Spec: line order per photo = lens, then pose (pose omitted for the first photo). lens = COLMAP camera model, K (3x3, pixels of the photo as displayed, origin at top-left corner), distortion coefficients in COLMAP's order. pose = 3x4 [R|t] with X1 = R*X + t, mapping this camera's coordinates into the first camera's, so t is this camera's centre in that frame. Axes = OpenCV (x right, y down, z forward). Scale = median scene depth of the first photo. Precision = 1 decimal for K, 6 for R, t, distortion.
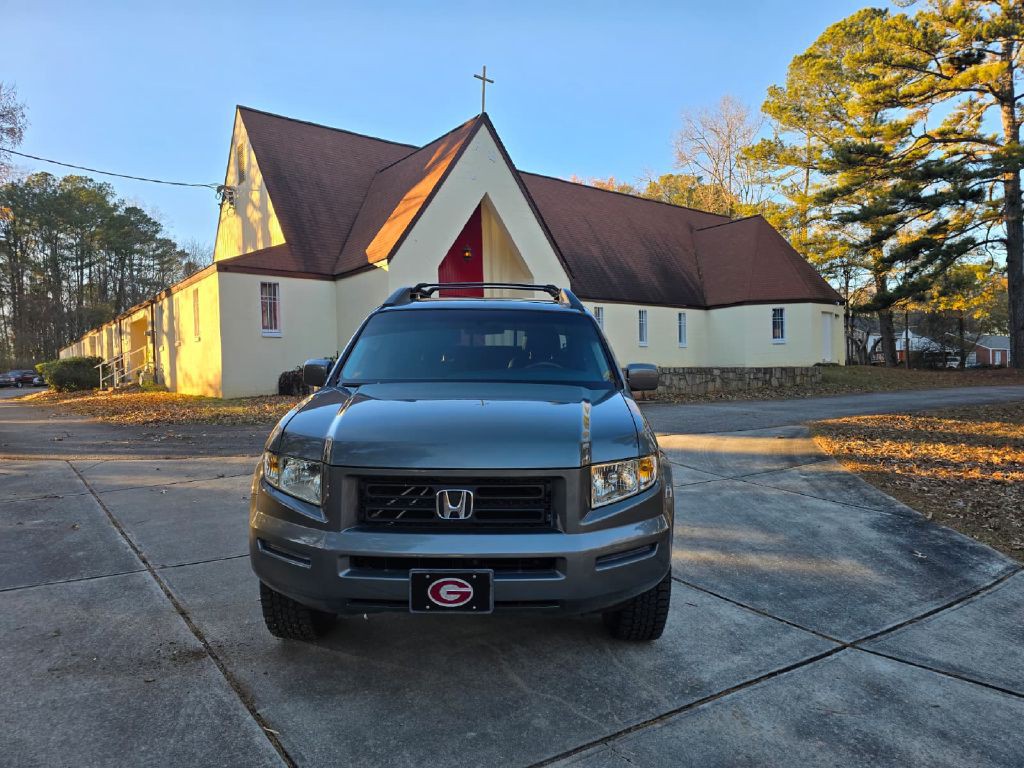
lens RADIAL K [[687.6, 0, 525.6], [0, 687.6, 397.5], [0, 0, 1]] dist [0.044788, -0.037483]
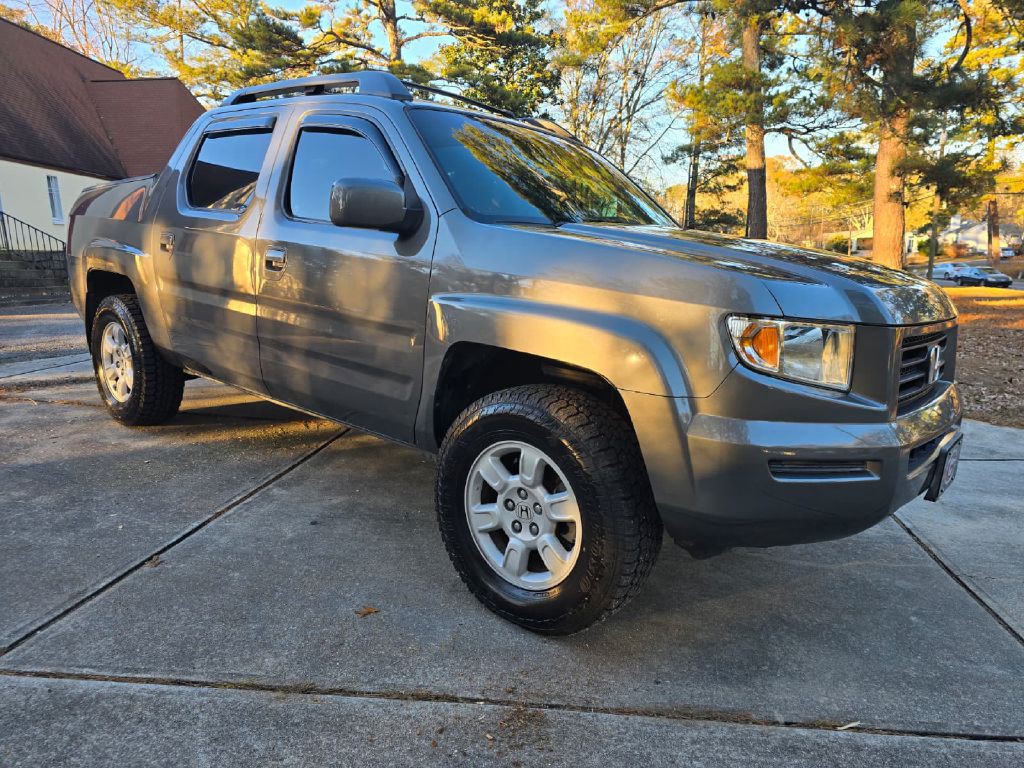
lens RADIAL K [[687.6, 0, 515.2], [0, 687.6, 390.0], [0, 0, 1]] dist [0.044788, -0.037483]
pose [[0.644212, -0.127833, 0.754088, -0.565398], [0.022417, 0.988666, 0.148448, 0.026290], [-0.764518, -0.078728, 0.639777, 0.455553]]
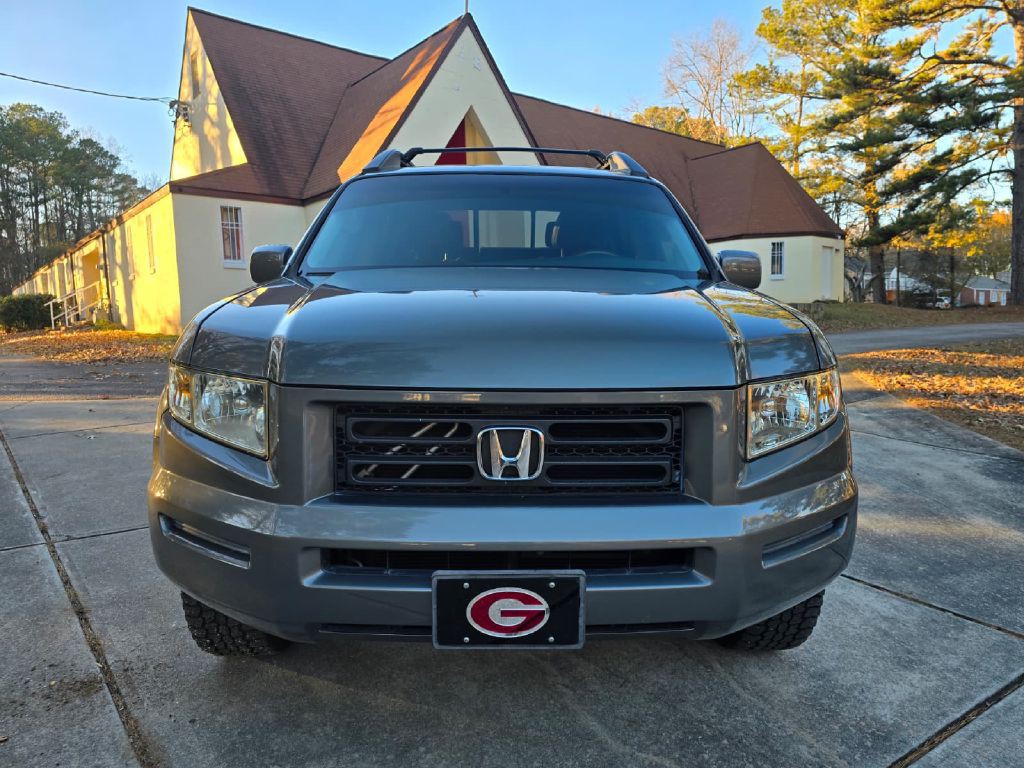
lens RADIAL K [[687.6, 0, 526.4], [0, 687.6, 396.4], [0, 0, 1]] dist [0.044788, -0.037483]
pose [[0.999460, -0.005591, 0.032377, -0.058323], [0.003038, 0.996919, 0.078374, 0.035935], [-0.032715, -0.078233, 0.996398, 0.245383]]
